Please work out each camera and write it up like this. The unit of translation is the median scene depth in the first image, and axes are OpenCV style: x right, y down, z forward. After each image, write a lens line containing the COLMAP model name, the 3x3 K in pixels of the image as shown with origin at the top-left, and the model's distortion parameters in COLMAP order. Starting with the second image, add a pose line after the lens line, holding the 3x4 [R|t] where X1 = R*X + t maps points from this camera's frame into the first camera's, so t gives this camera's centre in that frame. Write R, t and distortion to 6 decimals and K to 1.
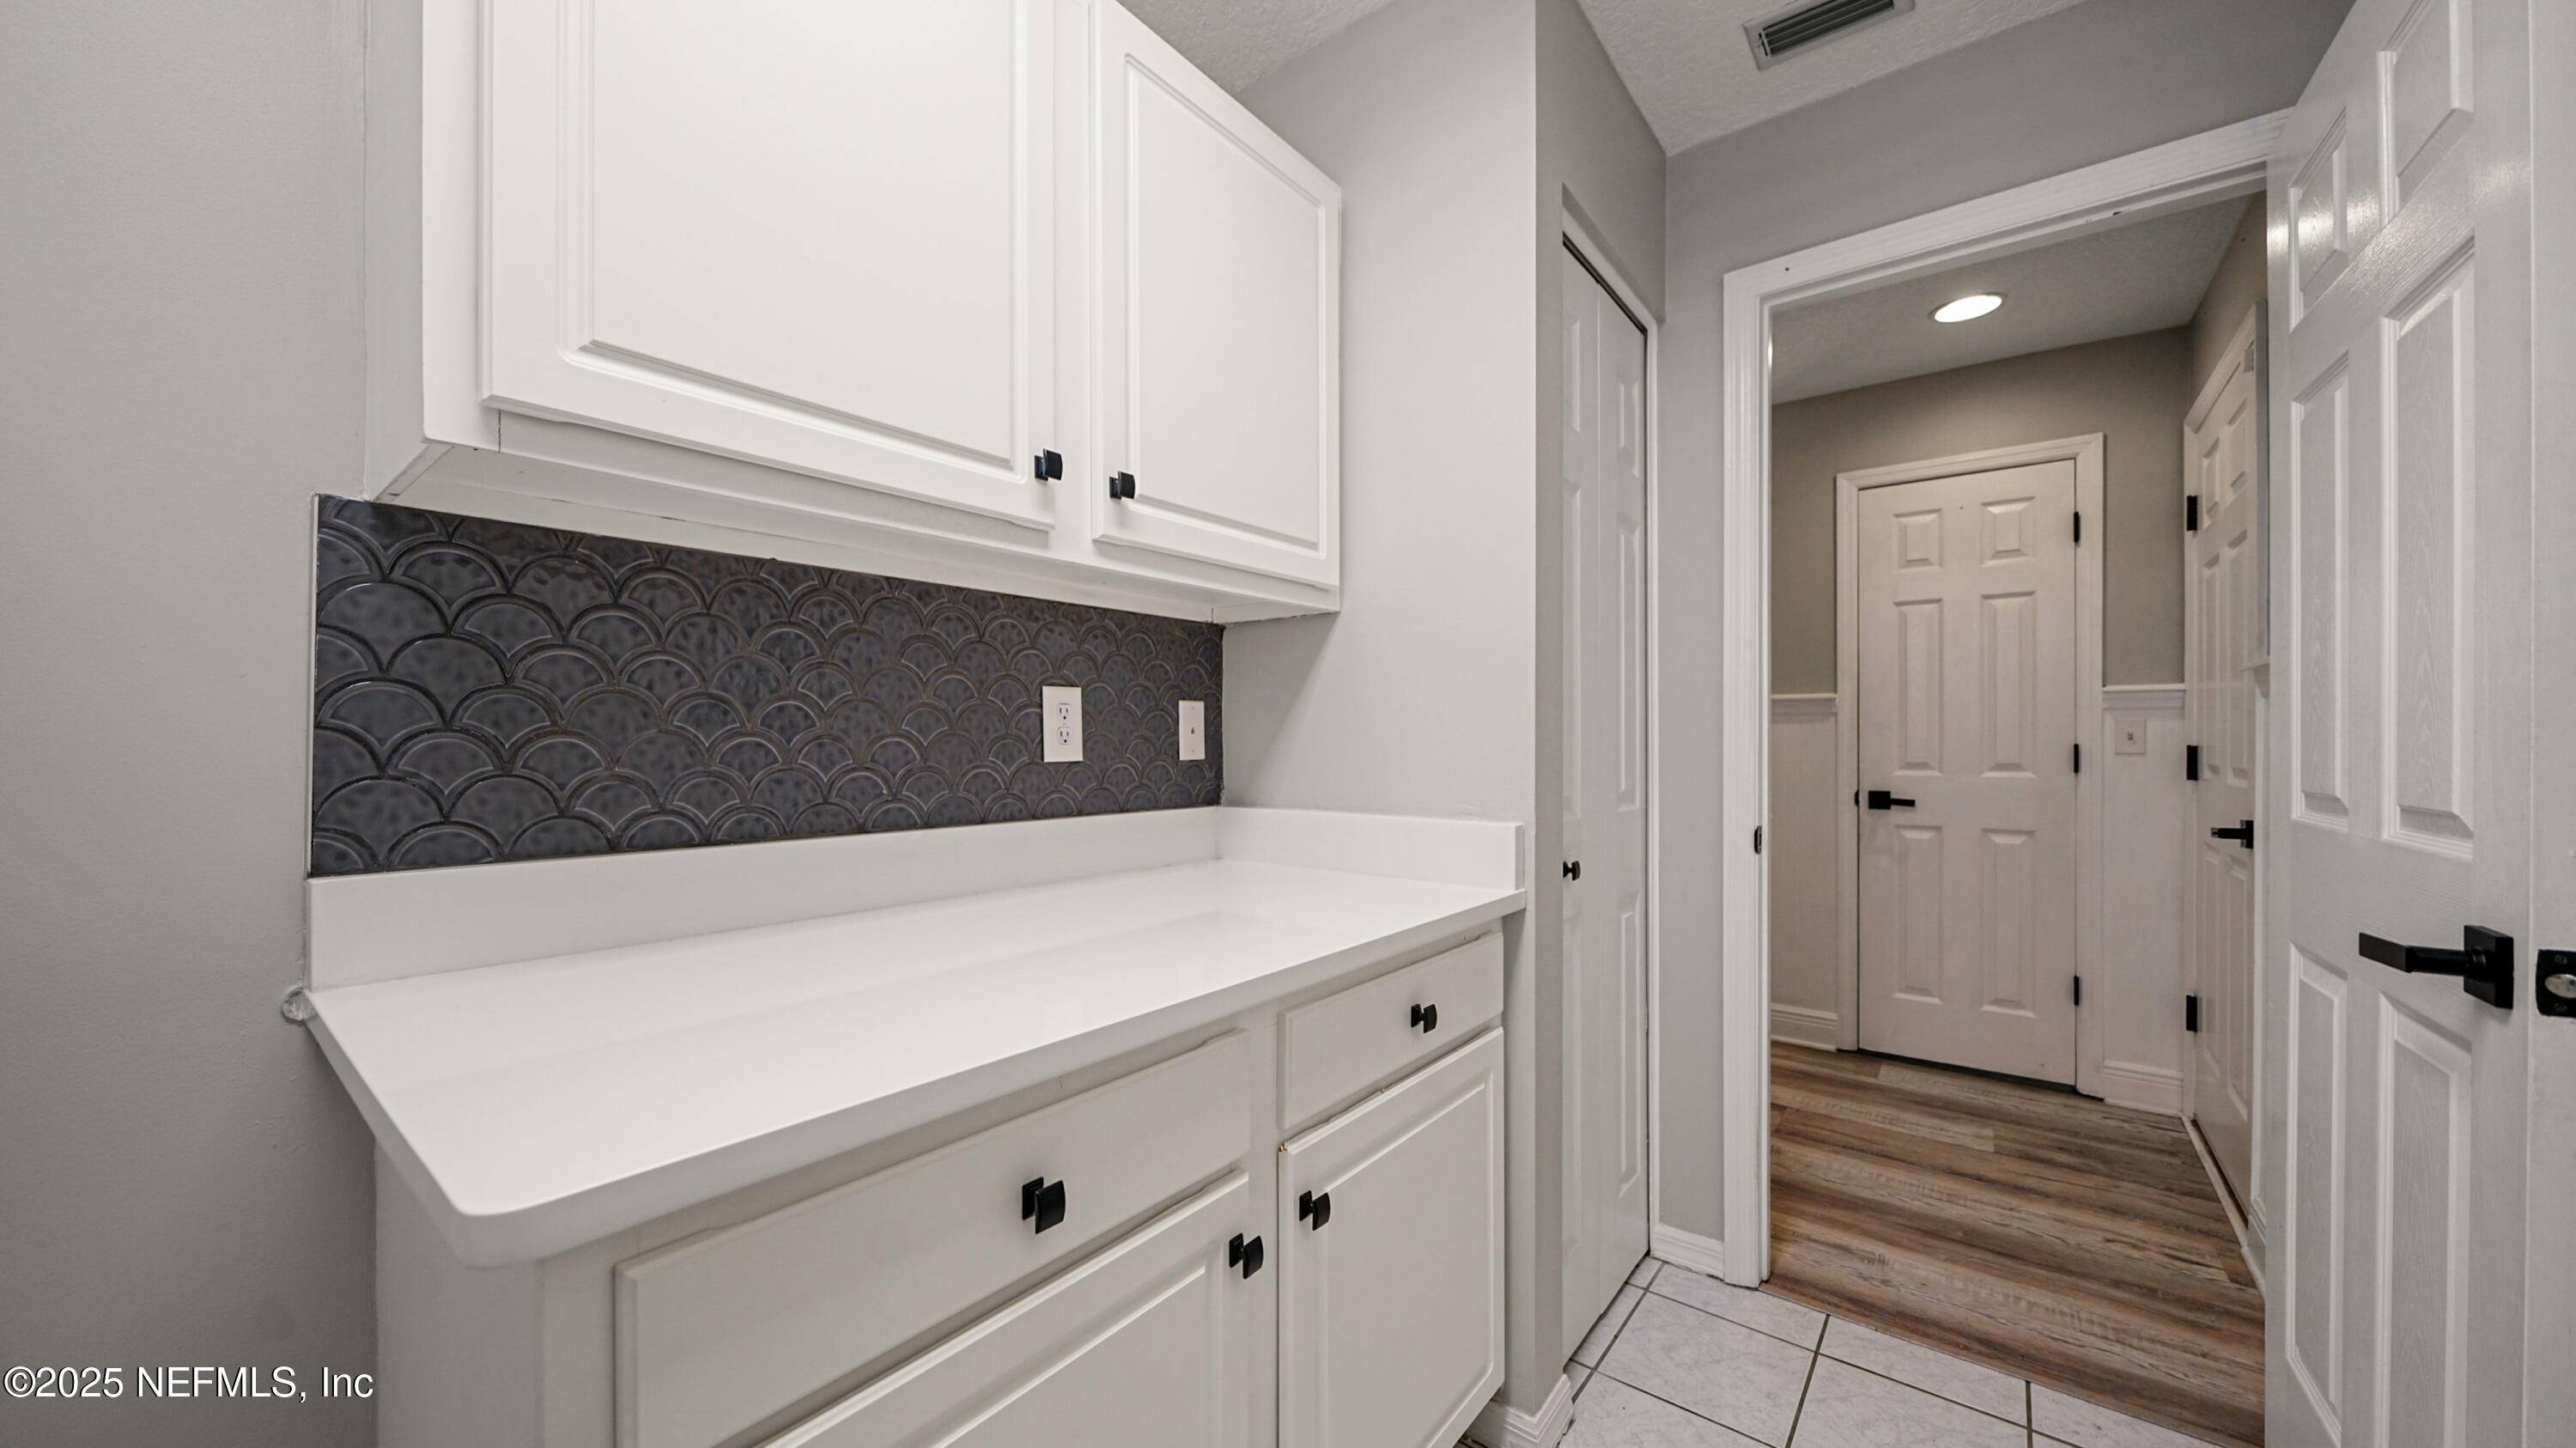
lens RADIAL K [[910.3, 0, 1272.0], [0, 910.3, 744.4], [0, 0, 1]] dist [-0.000842, 0.000026]
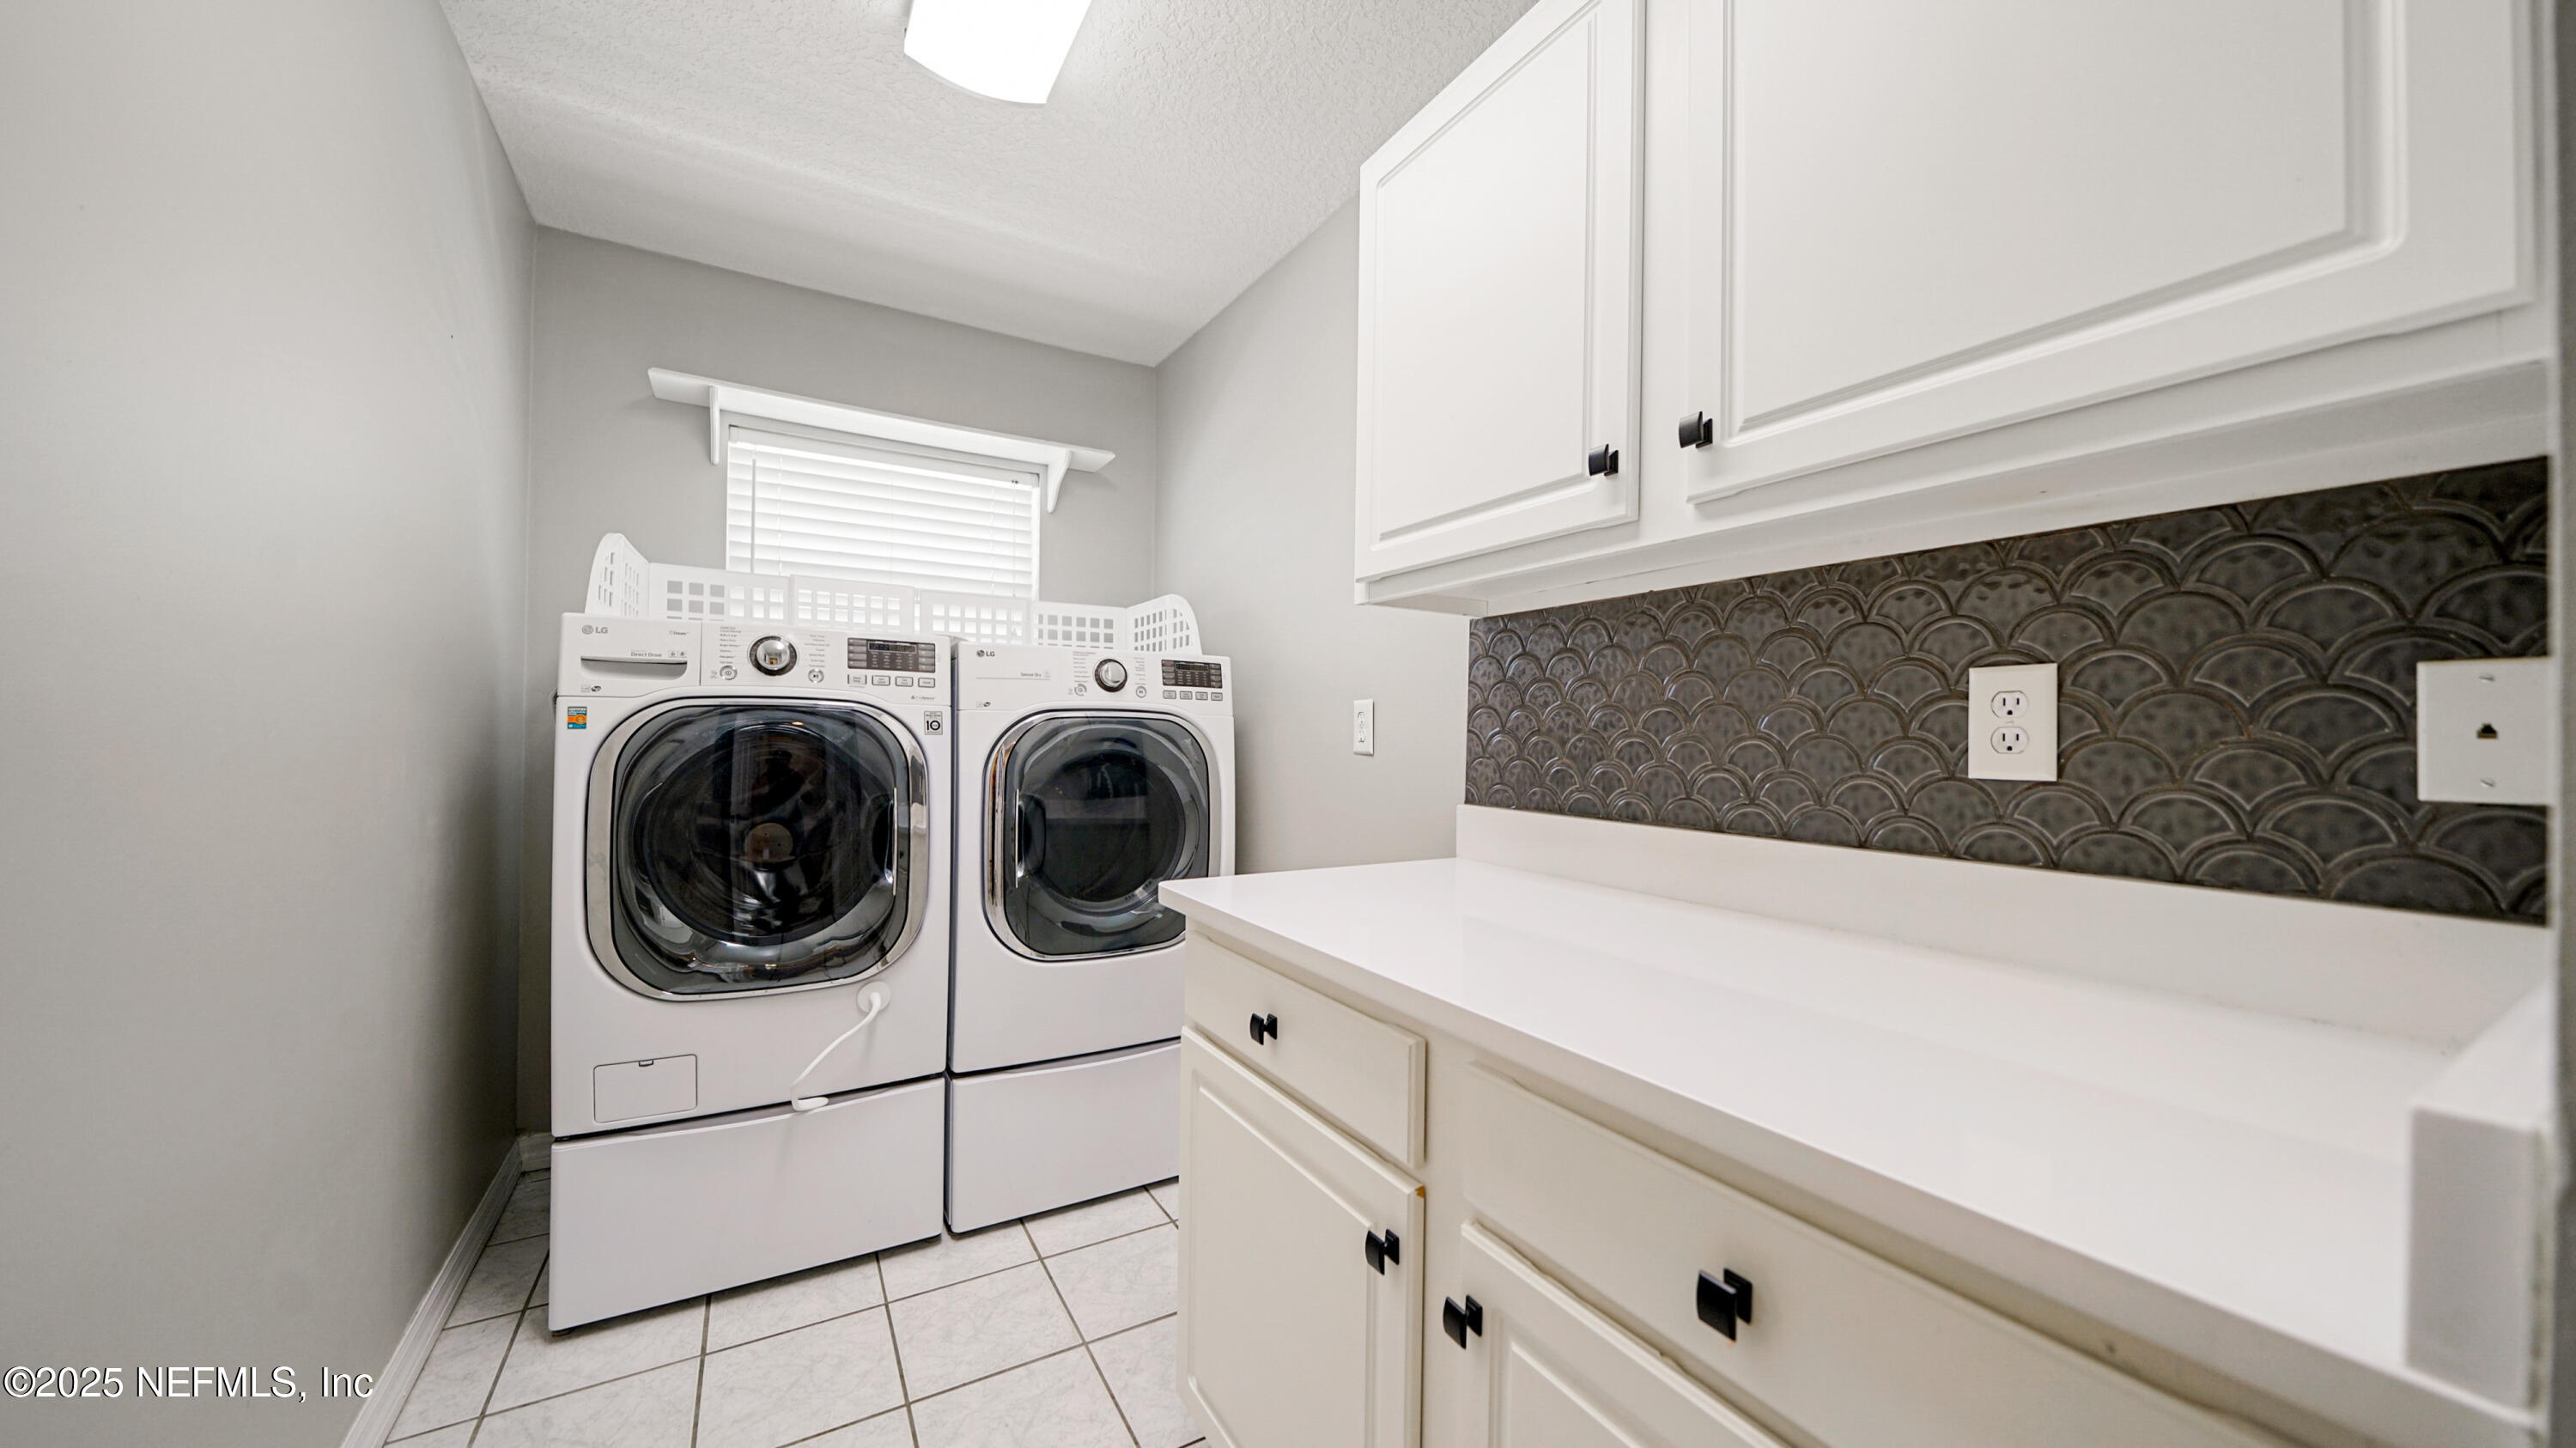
lens RADIAL K [[910.3, 0, 1274.7], [0, 910.3, 712.1], [0, 0, 1]] dist [-0.000842, 0.000026]
pose [[-0.372796, -0.030191, -0.927422, 0.620000], [-0.021710, 0.999481, -0.023810, -0.002682], [0.927659, 0.011258, -0.373258, 0.811606]]
